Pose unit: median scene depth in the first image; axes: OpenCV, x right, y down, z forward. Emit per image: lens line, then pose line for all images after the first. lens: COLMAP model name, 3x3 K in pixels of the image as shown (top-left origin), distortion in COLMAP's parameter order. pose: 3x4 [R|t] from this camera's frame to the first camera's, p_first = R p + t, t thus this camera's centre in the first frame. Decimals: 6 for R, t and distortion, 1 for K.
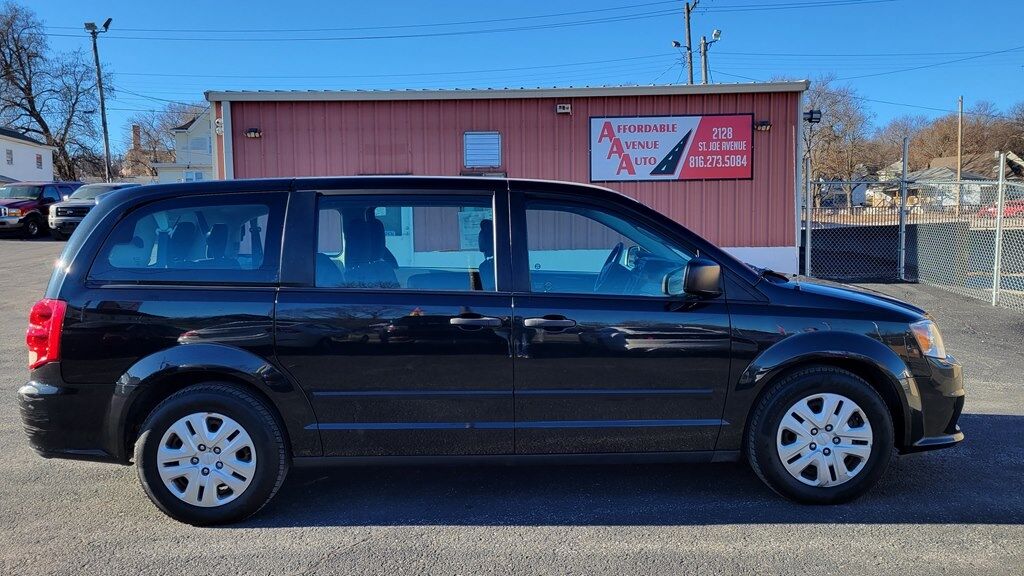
lens RADIAL K [[885.8, 0, 530.3], [0, 885.8, 299.7], [0, 0, 1]] dist [0.074958, -0.065485]
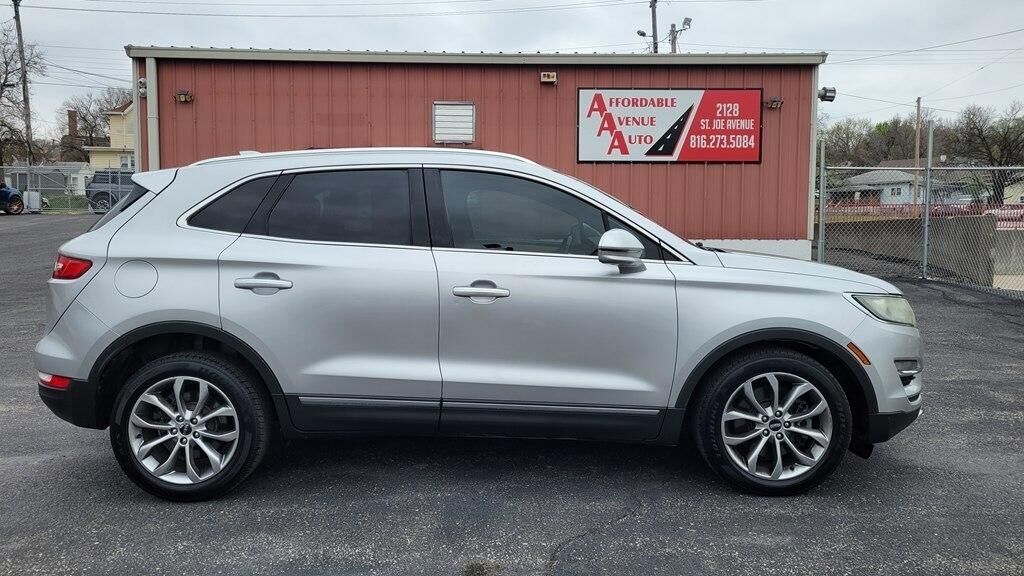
lens RADIAL K [[885.8, 0, 529.6], [0, 885.8, 274.8], [0, 0, 1]] dist [0.074958, -0.065485]
pose [[0.998196, 0.013529, 0.058494, -0.028902], [-0.012164, 0.999647, -0.023635, -0.000731], [-0.058793, 0.022881, 0.998008, 0.134707]]
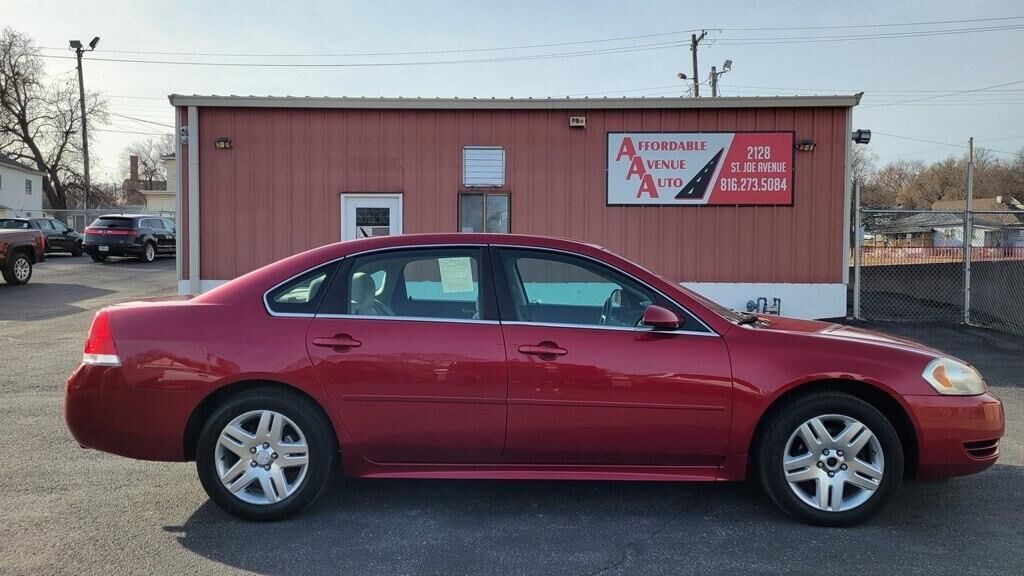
lens RADIAL K [[885.8, 0, 522.1], [0, 885.8, 283.0], [0, 0, 1]] dist [0.074958, -0.065485]
pose [[0.999811, 0.019372, -0.001451, -0.012643], [-0.019424, 0.998029, -0.059675, -0.002717], [0.000292, 0.059692, 0.998217, 0.133314]]
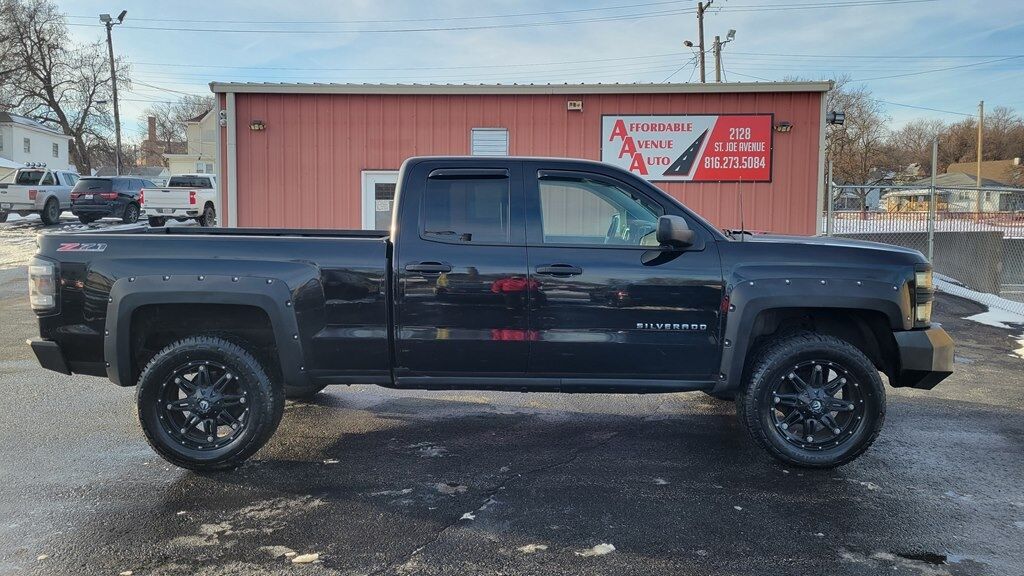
lens RADIAL K [[885.8, 0, 500.8], [0, 885.8, 277.7], [0, 0, 1]] dist [0.074958, -0.065485]
pose [[0.999001, 0.023926, -0.037732, -0.001547], [-0.024721, 0.999479, -0.020752, -0.005627], [0.037215, 0.021664, 0.999072, 0.034472]]
